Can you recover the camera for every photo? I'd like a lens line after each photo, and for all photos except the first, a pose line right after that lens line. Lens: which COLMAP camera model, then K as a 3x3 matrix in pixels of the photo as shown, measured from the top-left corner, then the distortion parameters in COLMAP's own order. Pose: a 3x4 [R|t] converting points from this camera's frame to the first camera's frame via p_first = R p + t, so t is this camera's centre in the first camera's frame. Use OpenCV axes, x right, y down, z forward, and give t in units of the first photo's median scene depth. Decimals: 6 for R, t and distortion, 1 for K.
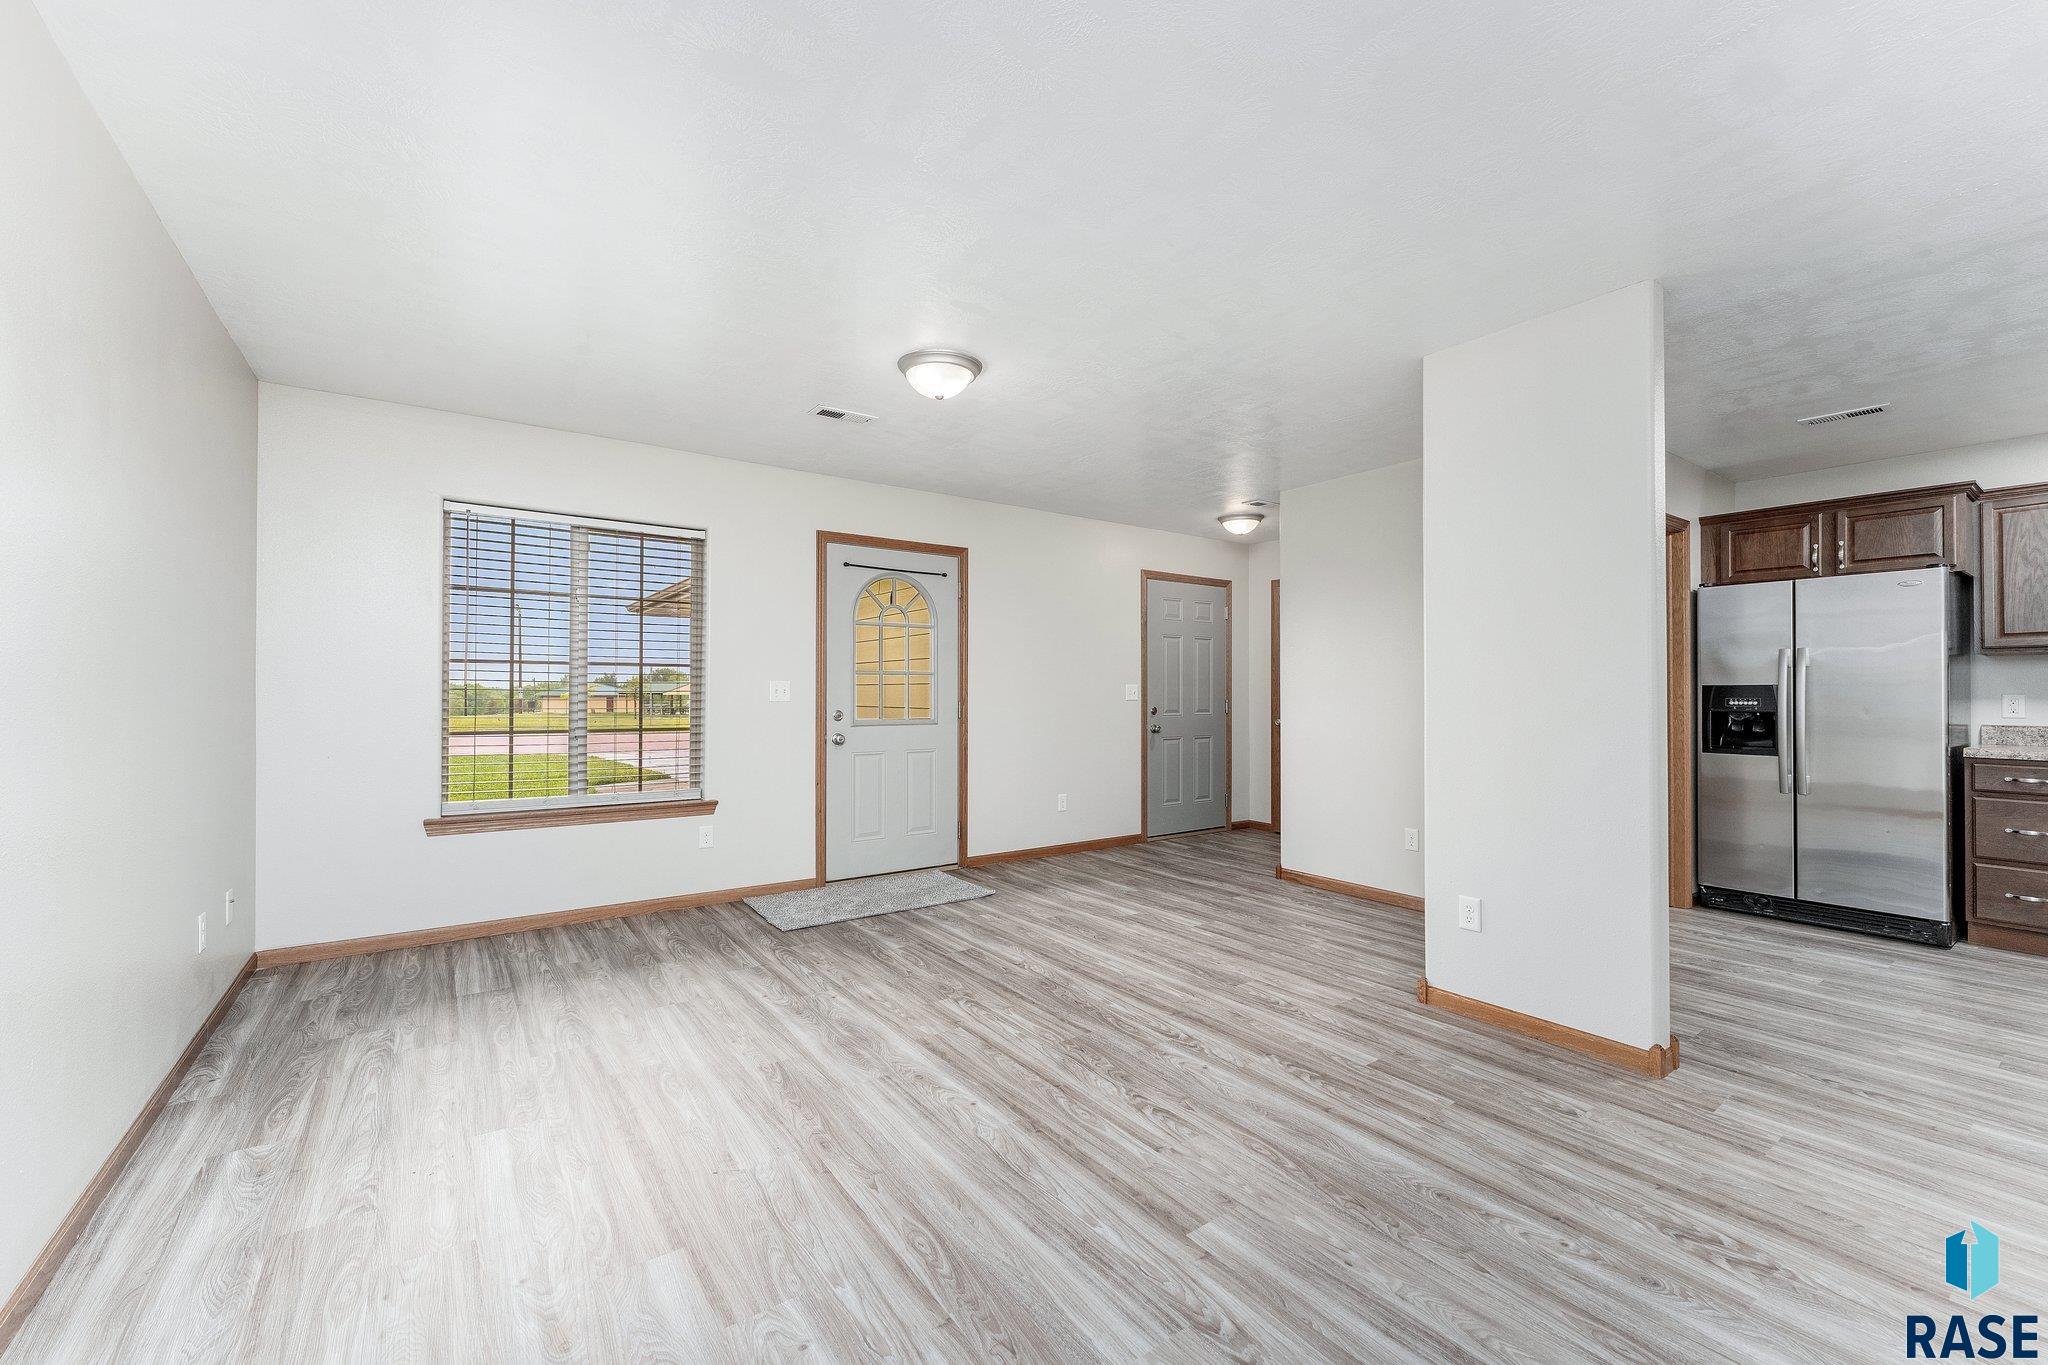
lens RADIAL K [[808.9, 0, 1023.0], [0, 808.9, 685.0], [0, 0, 1]] dist [-0.000036, -0.000234]
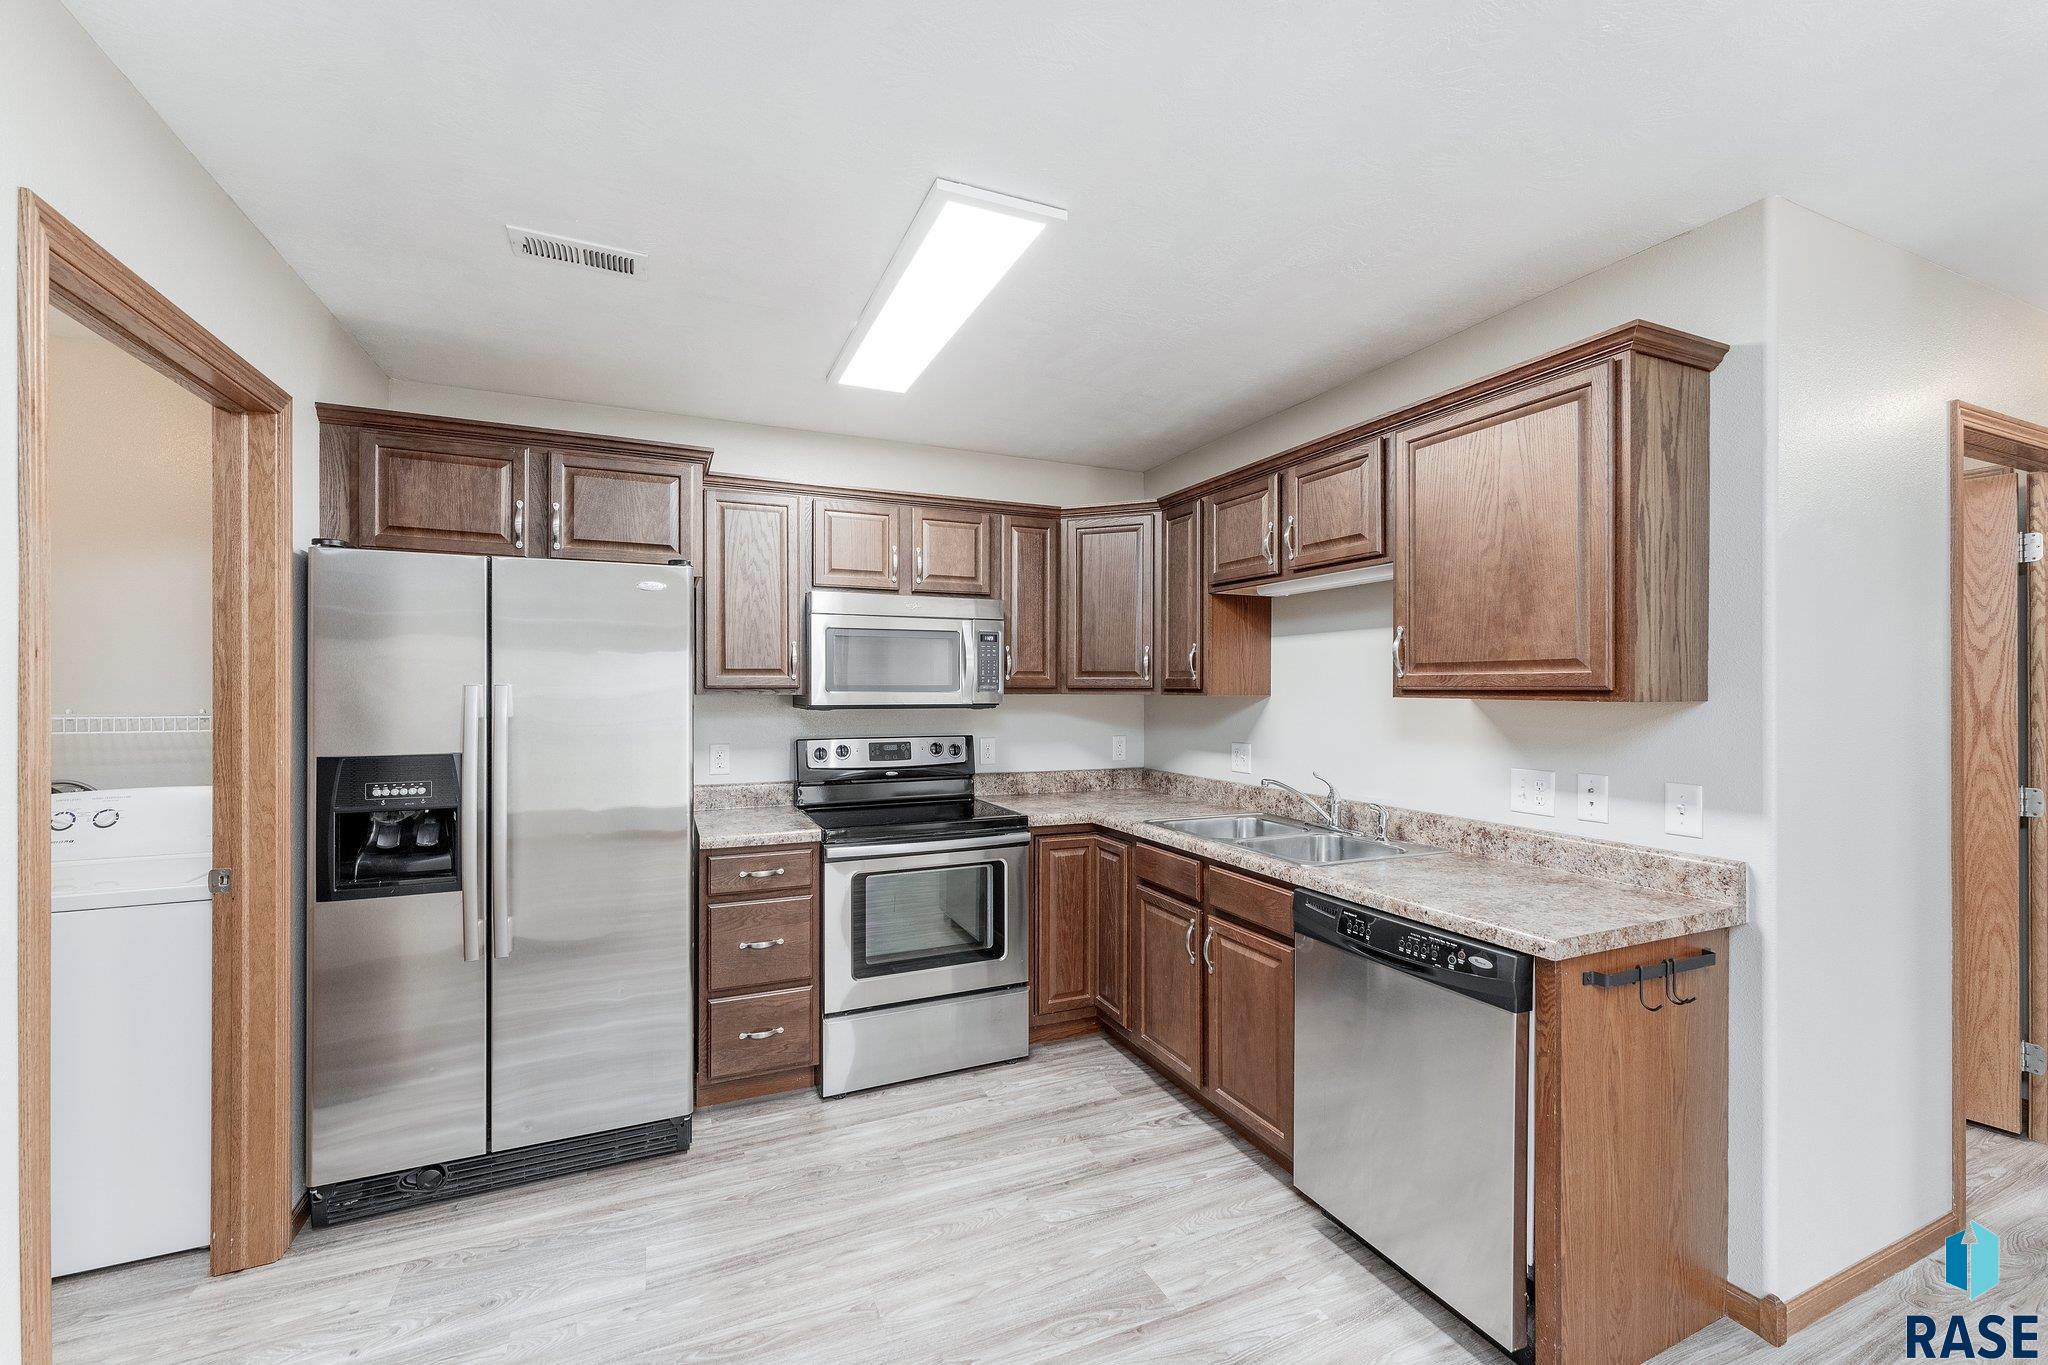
lens RADIAL K [[818.2, 0, 1012.5], [0, 818.2, 691.3], [0, 0, 1]] dist [0.000807, -0.000025]
pose [[0.193987, -0.002900, 0.981000, 0.493750], [-0.010001, 0.999938, 0.004934, -0.046959], [-0.980953, -0.010768, 0.193946, 0.560089]]
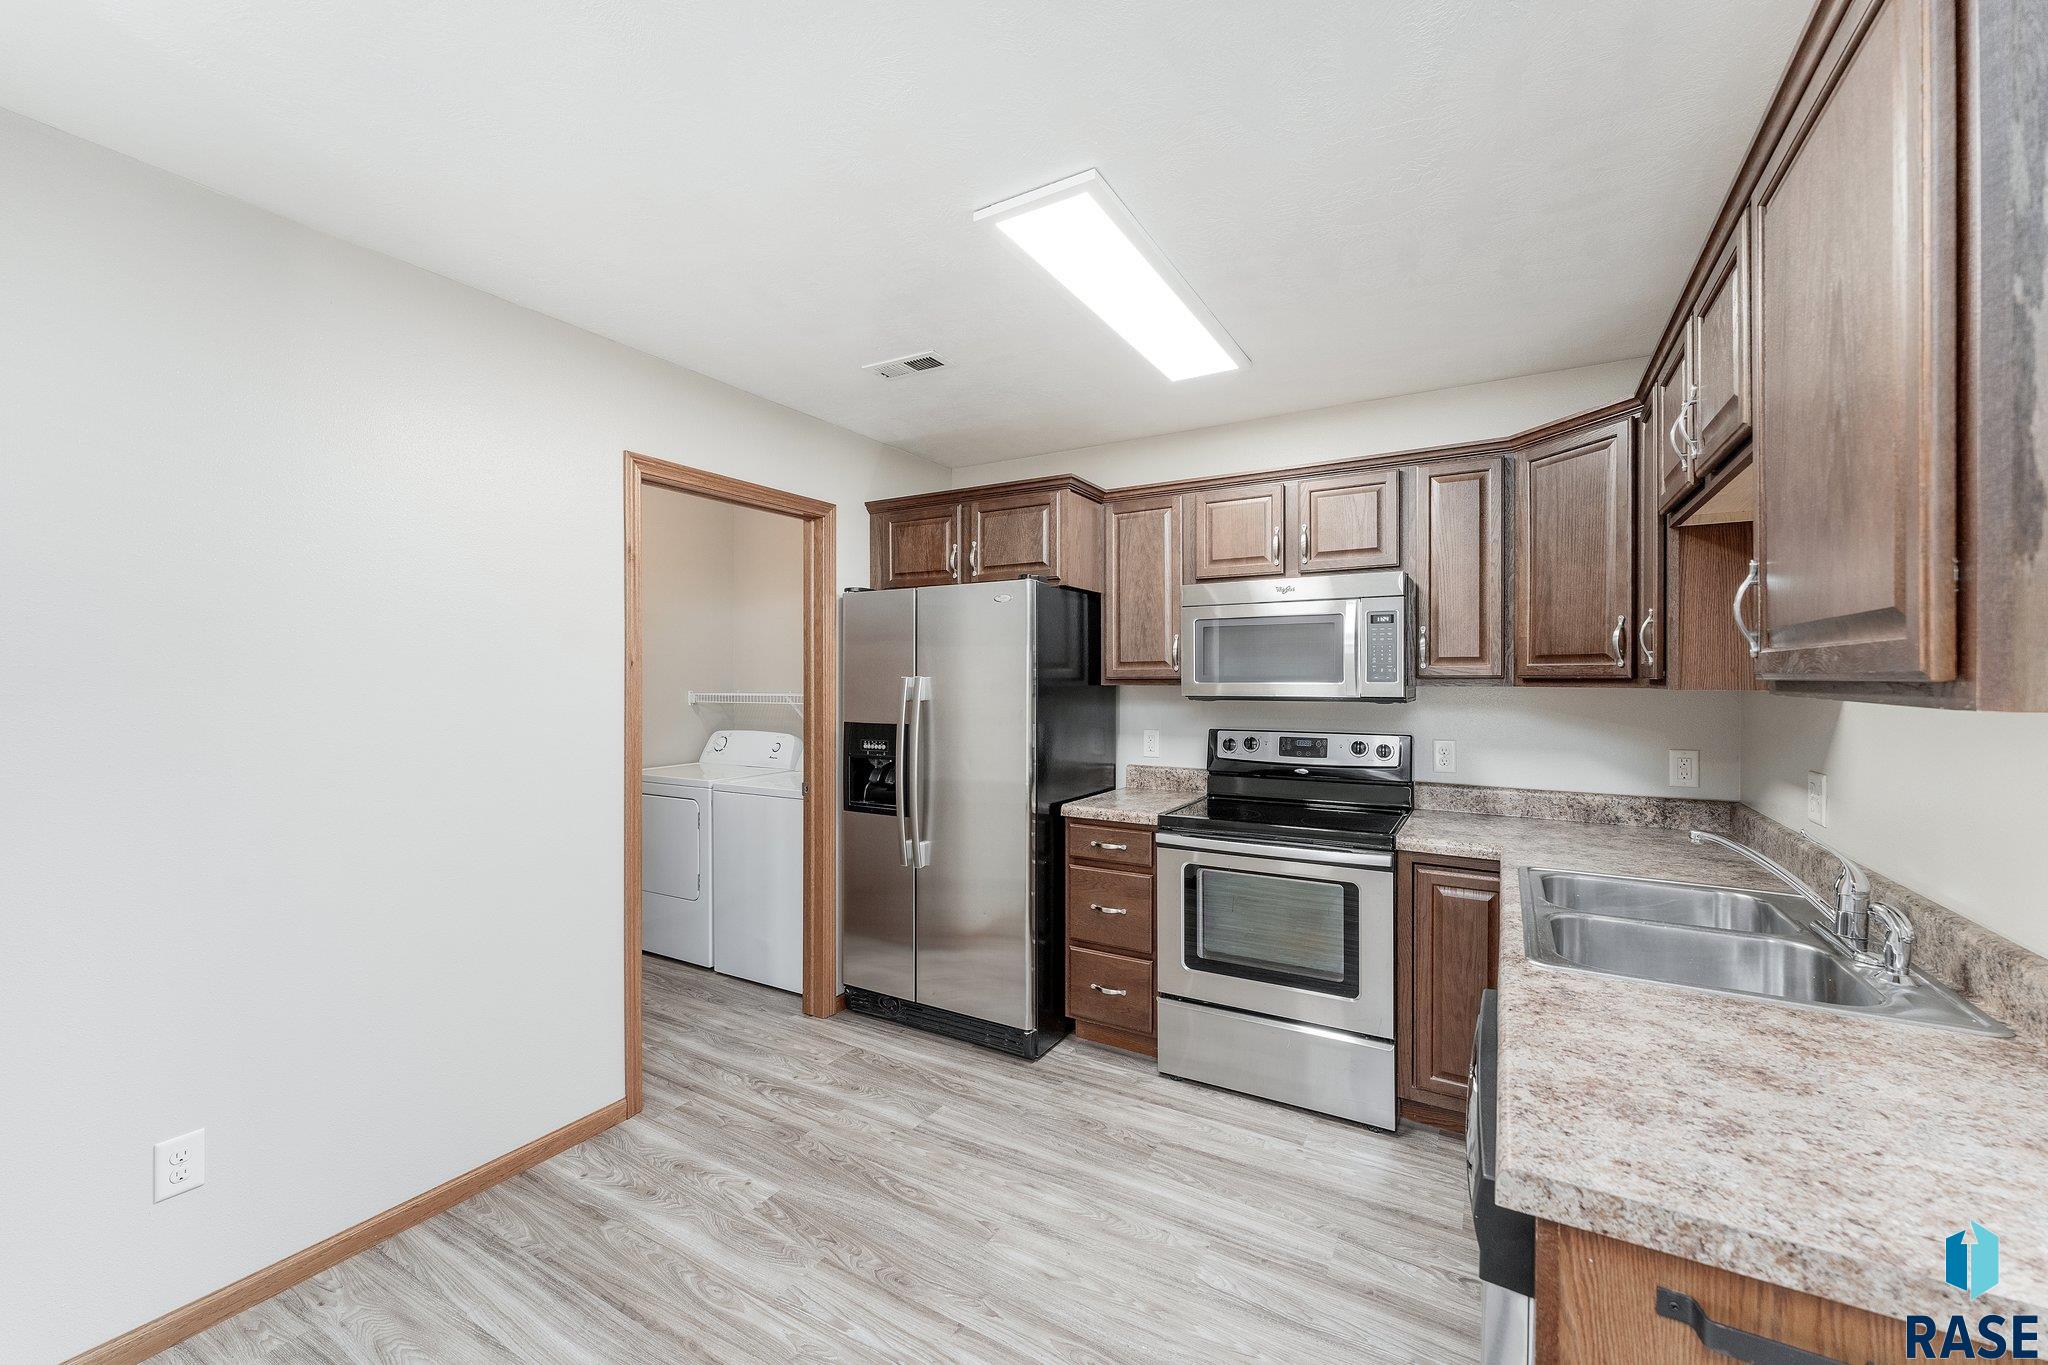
lens RADIAL K [[808.9, 0, 1023.0], [0, 808.9, 685.0], [0, 0, 1]] dist [-0.000036, -0.000234]
pose [[0.908643, -0.002771, 0.417565, 0.729800], [-0.003454, 0.999894, 0.014151, -0.049034], [-0.417560, -0.014301, 0.908537, 0.260914]]
